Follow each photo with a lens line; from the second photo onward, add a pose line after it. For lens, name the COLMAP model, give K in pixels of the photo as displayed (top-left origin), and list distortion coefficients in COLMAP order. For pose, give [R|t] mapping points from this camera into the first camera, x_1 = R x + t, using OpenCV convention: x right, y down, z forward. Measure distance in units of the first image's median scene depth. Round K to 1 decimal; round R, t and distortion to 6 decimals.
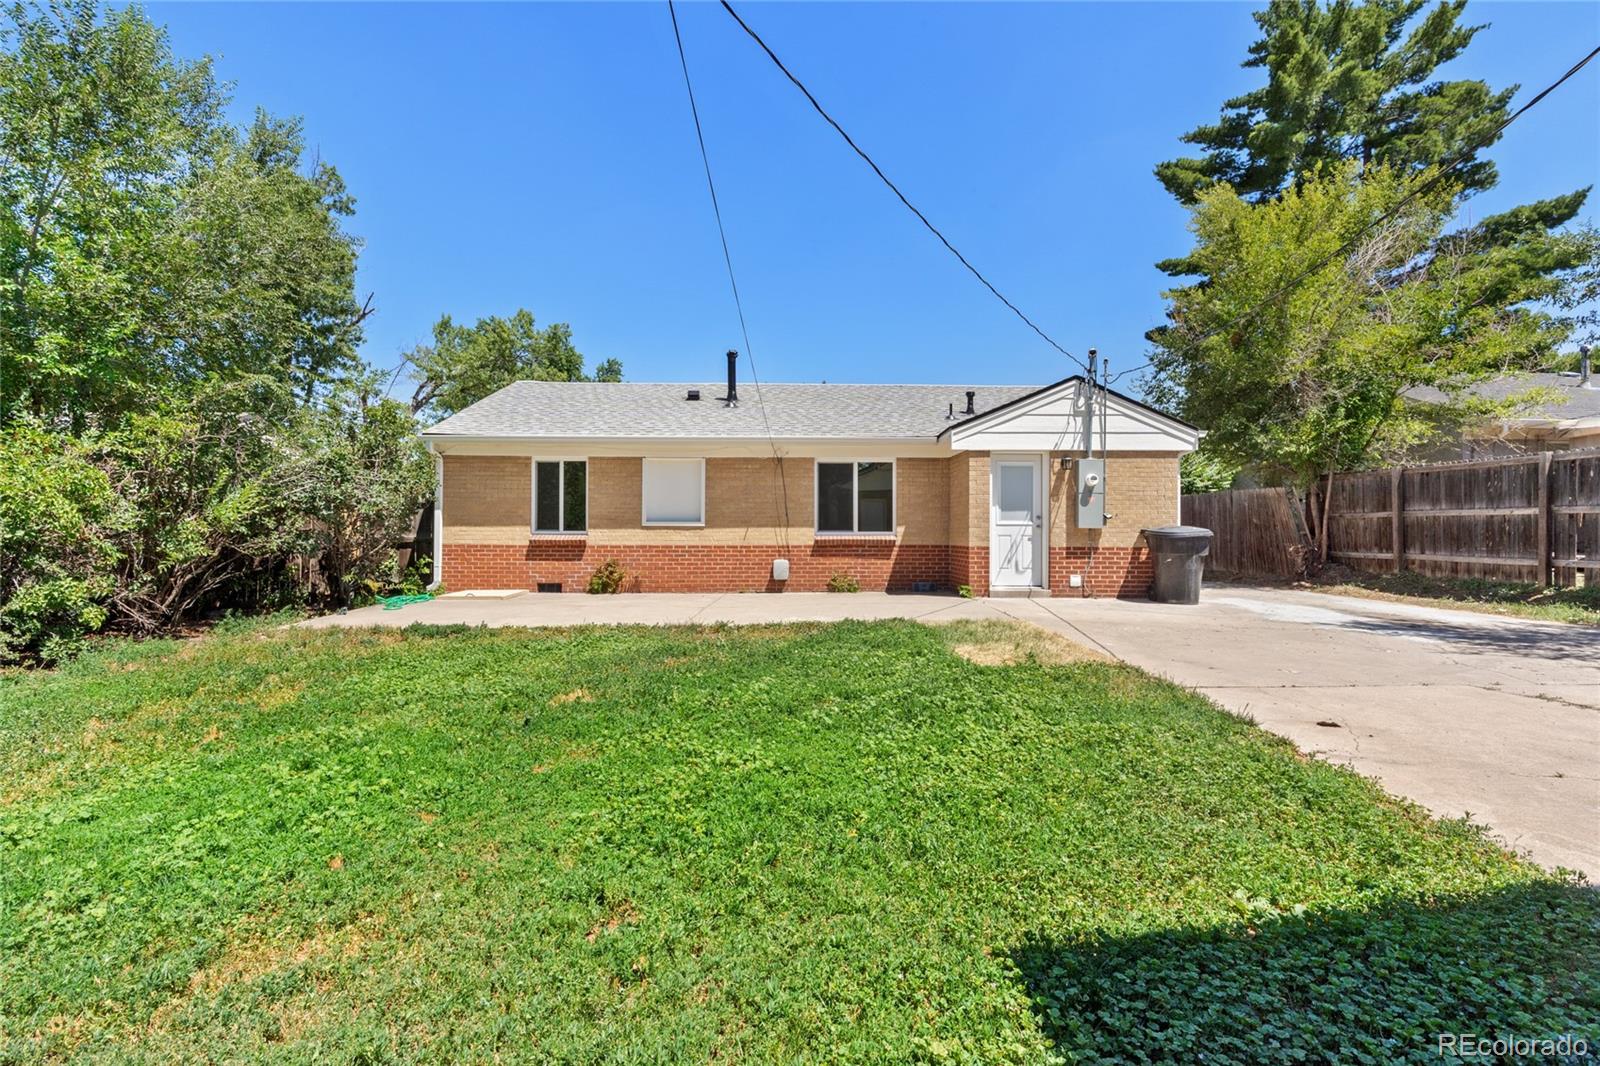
lens RADIAL K [[726.9, 0, 800.7], [0, 726.9, 527.2], [0, 0, 1]] dist [-0.003294, 0.000437]
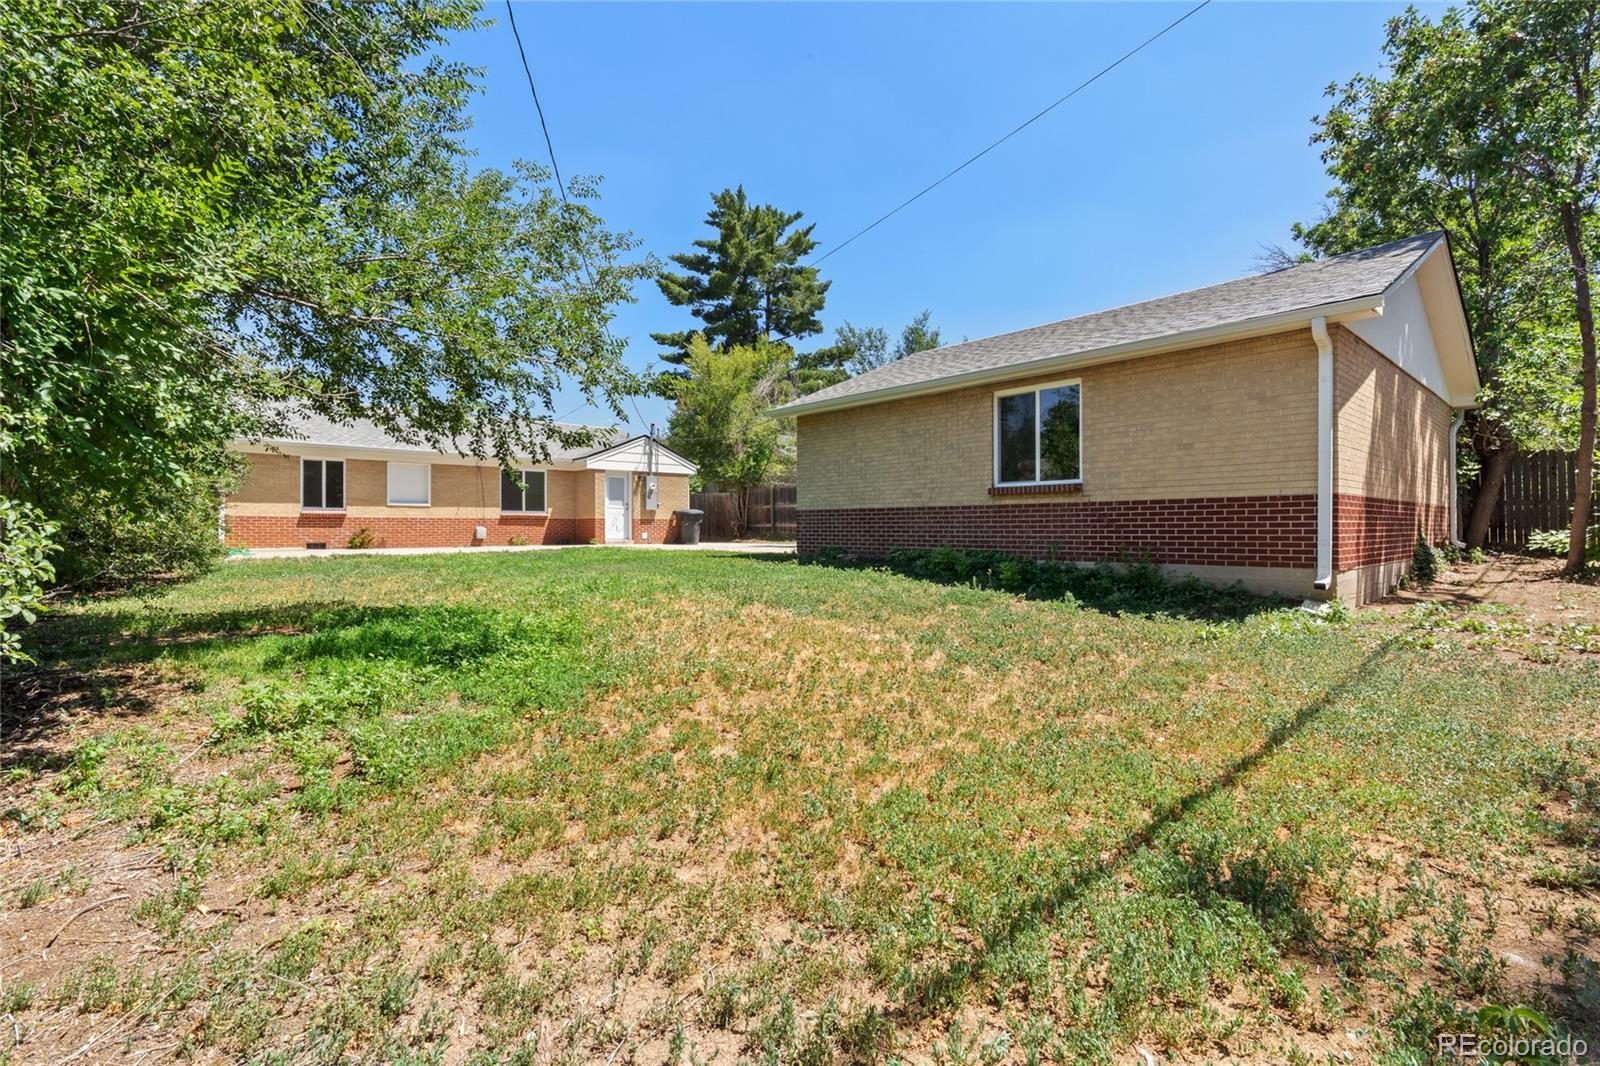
lens RADIAL K [[726.9, 0, 800.7], [0, 726.9, 527.2], [0, 0, 1]] dist [-0.003294, 0.000437]
pose [[0.768174, -0.000241, 0.640241, -0.531877], [-0.002215, 0.999993, 0.003033, 0.038835], [-0.640237, -0.003748, 0.768168, -0.762739]]
